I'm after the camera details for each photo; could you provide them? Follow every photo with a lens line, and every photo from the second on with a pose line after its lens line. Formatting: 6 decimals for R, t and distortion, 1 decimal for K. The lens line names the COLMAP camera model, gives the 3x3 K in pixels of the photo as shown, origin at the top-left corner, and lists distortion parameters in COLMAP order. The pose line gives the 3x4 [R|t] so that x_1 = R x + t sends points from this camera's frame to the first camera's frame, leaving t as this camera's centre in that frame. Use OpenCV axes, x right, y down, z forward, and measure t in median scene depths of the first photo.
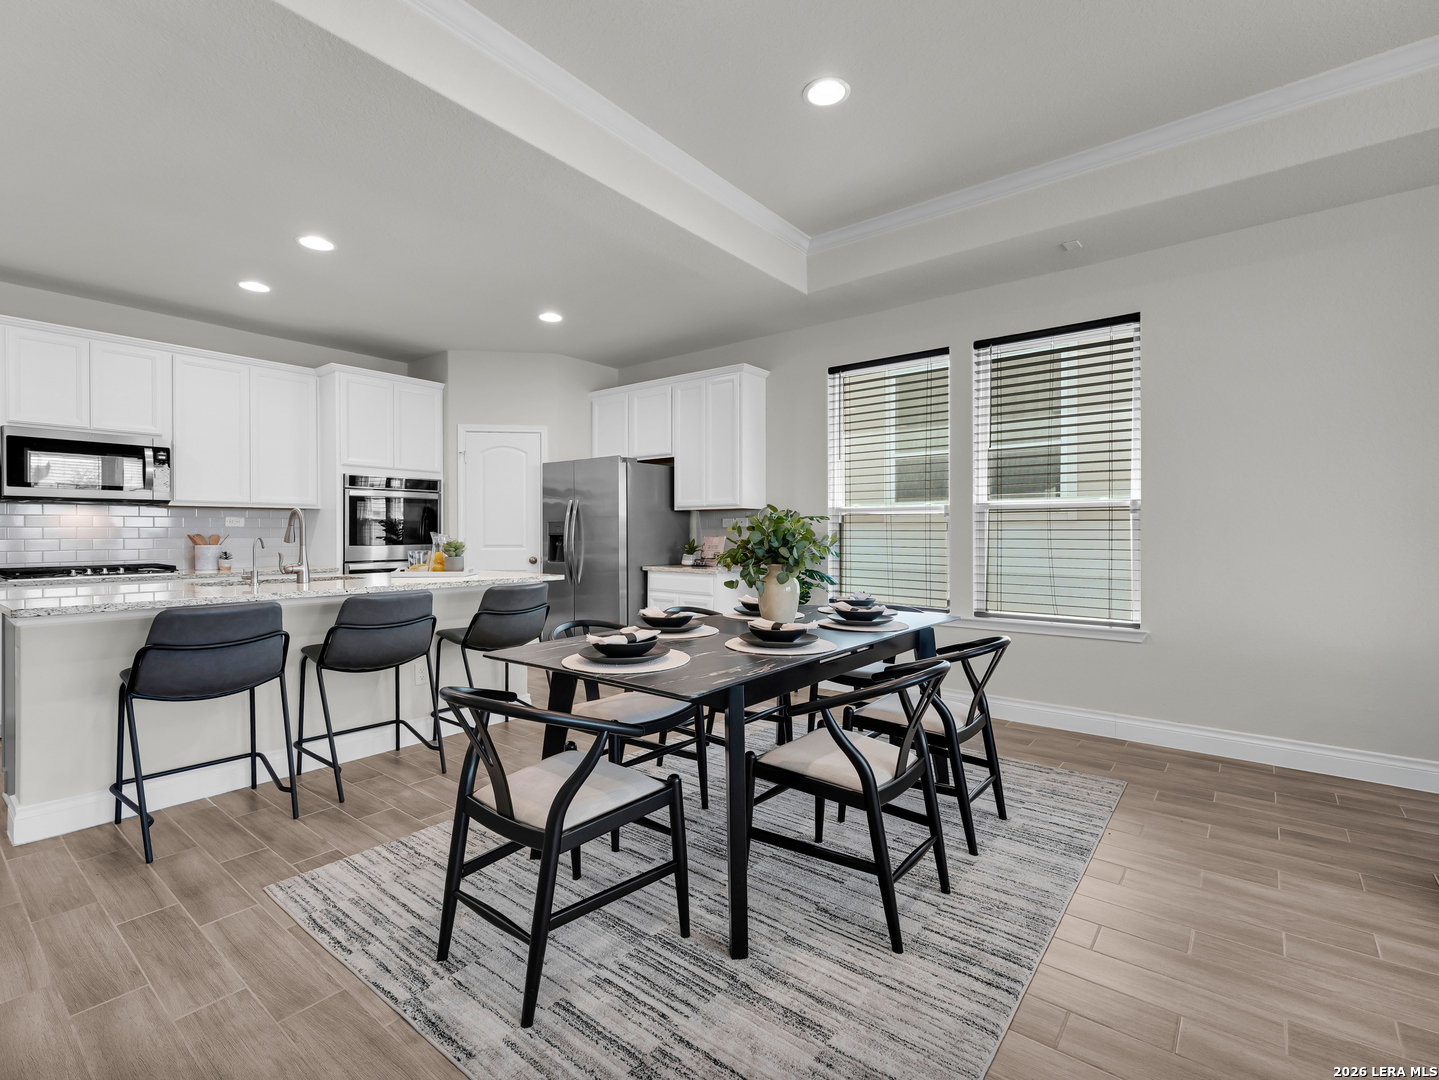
lens RADIAL K [[648.2, 0, 746.1], [0, 648.2, 539.7], [0, 0, 1]] dist [0.012037, -0.002788]
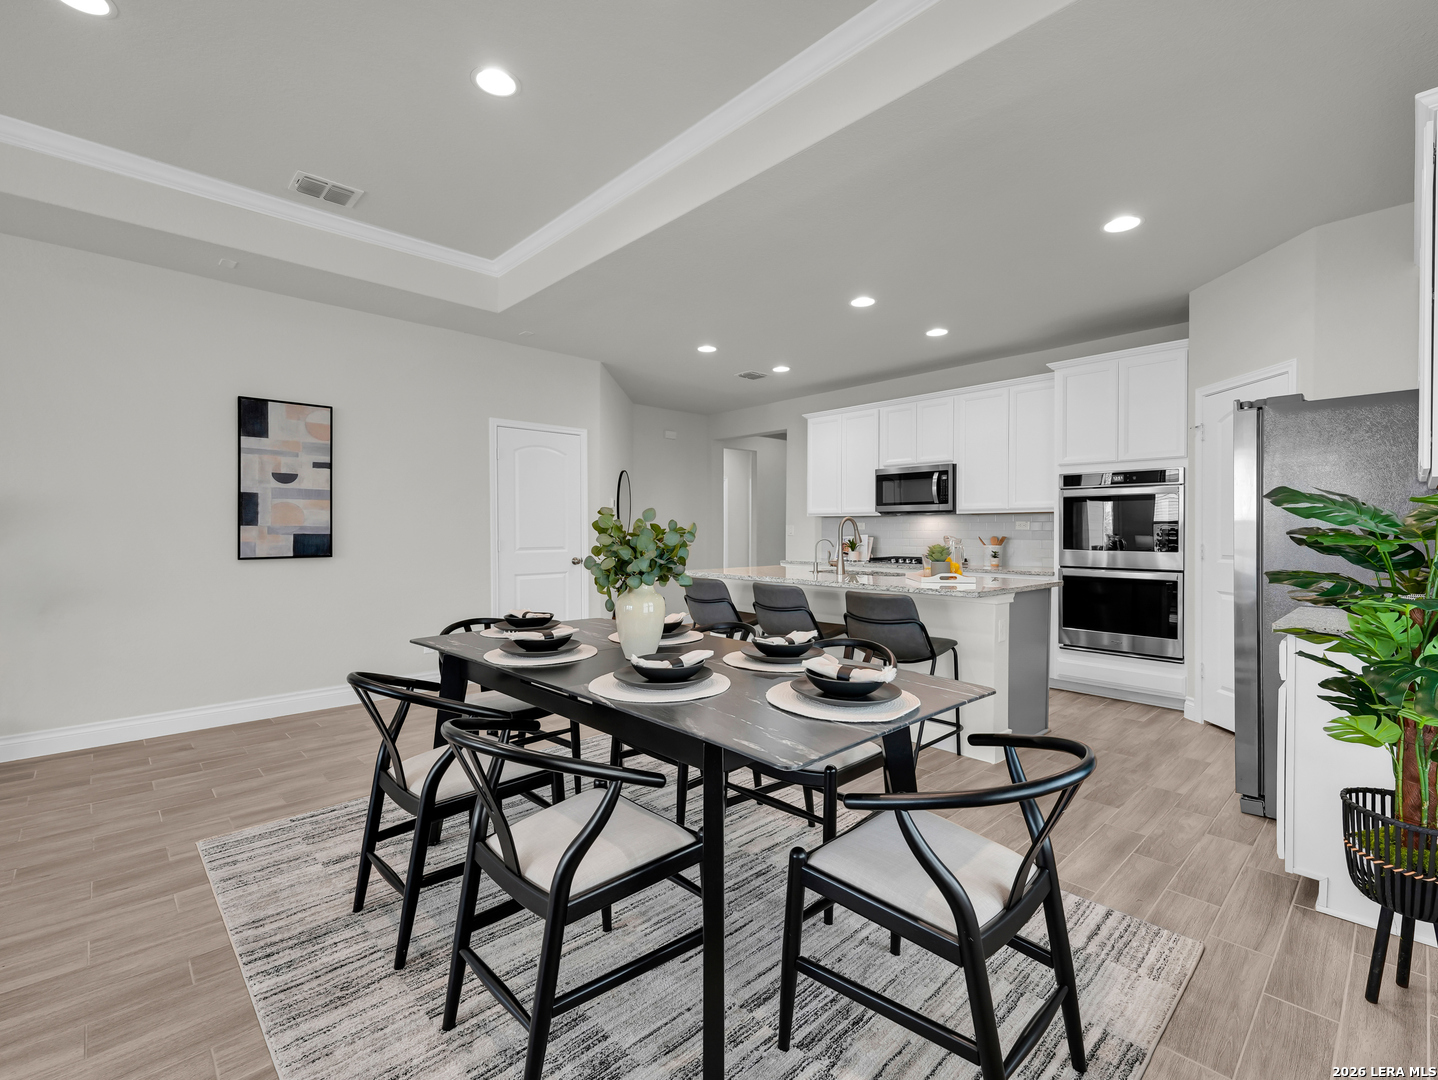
lens RADIAL K [[647.7, 0, 706.6], [0, 647.7, 534.5], [0, 0, 1]] dist [0.012037, -0.002788]
pose [[-0.176417, 0.005300, -0.984301, 0.413774], [-0.019835, 0.999763, 0.008938, -0.010984], [0.984116, 0.021101, -0.176270, 0.649043]]
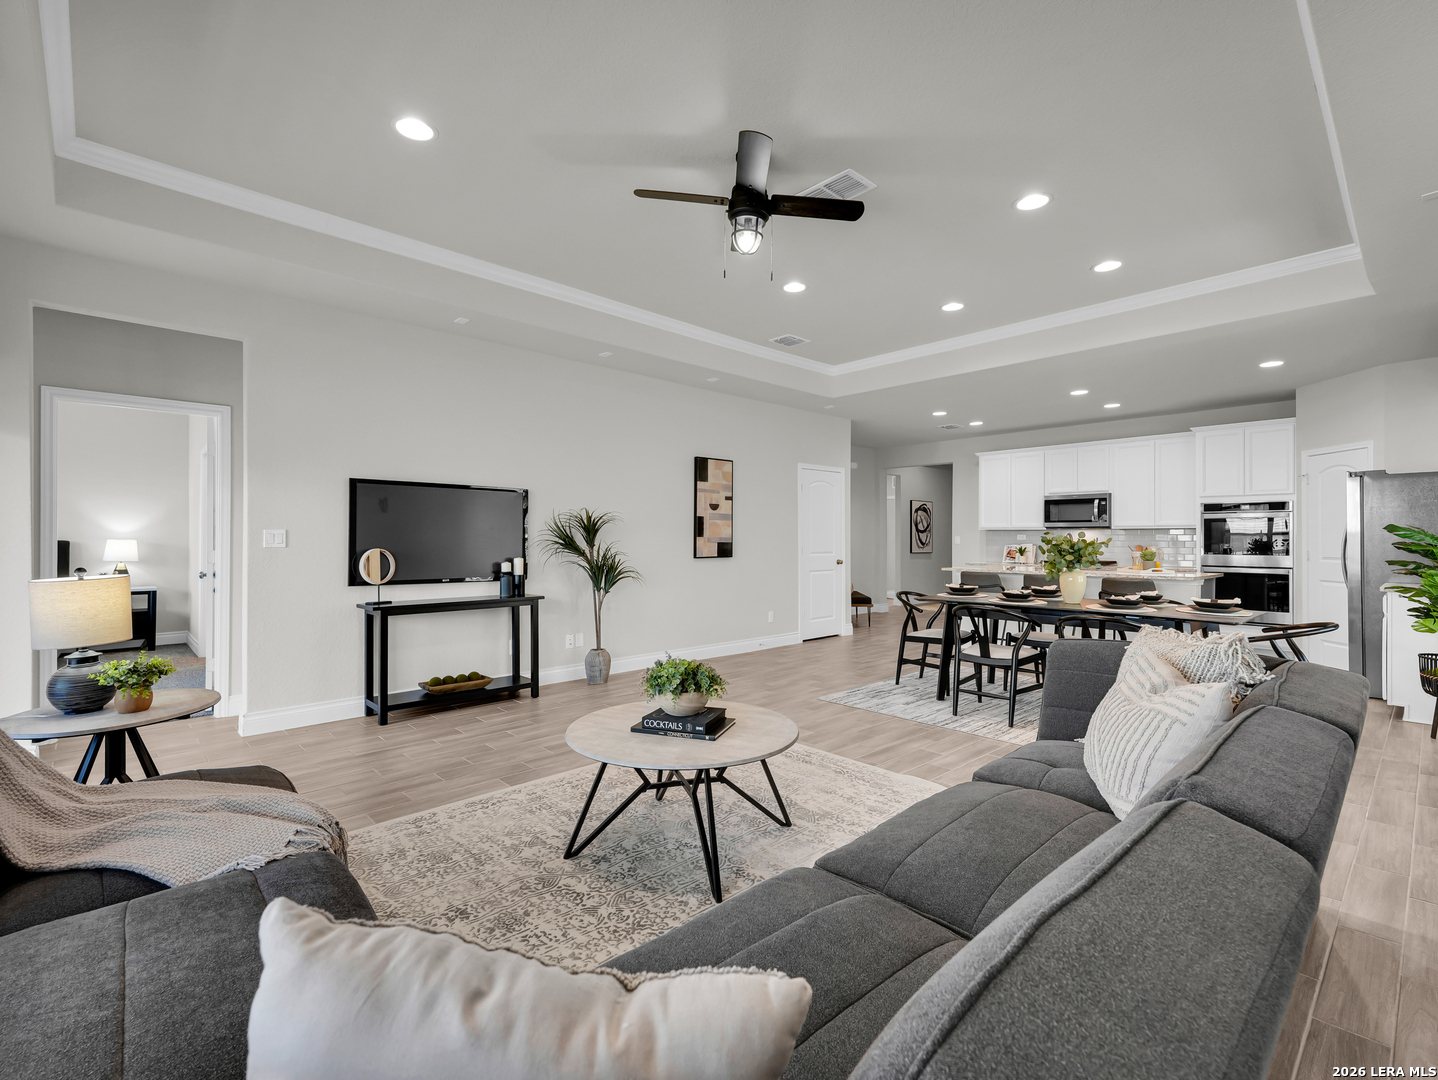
lens RADIAL K [[647.7, 0, 711.3], [0, 647.7, 531.9], [0, 0, 1]] dist [0.012037, -0.002788]
pose [[-0.191559, -0.010853, -0.981421, 0.963875], [-0.022301, 0.999729, -0.006703, -0.005982], [0.981228, 0.020603, -0.191749, 0.225888]]
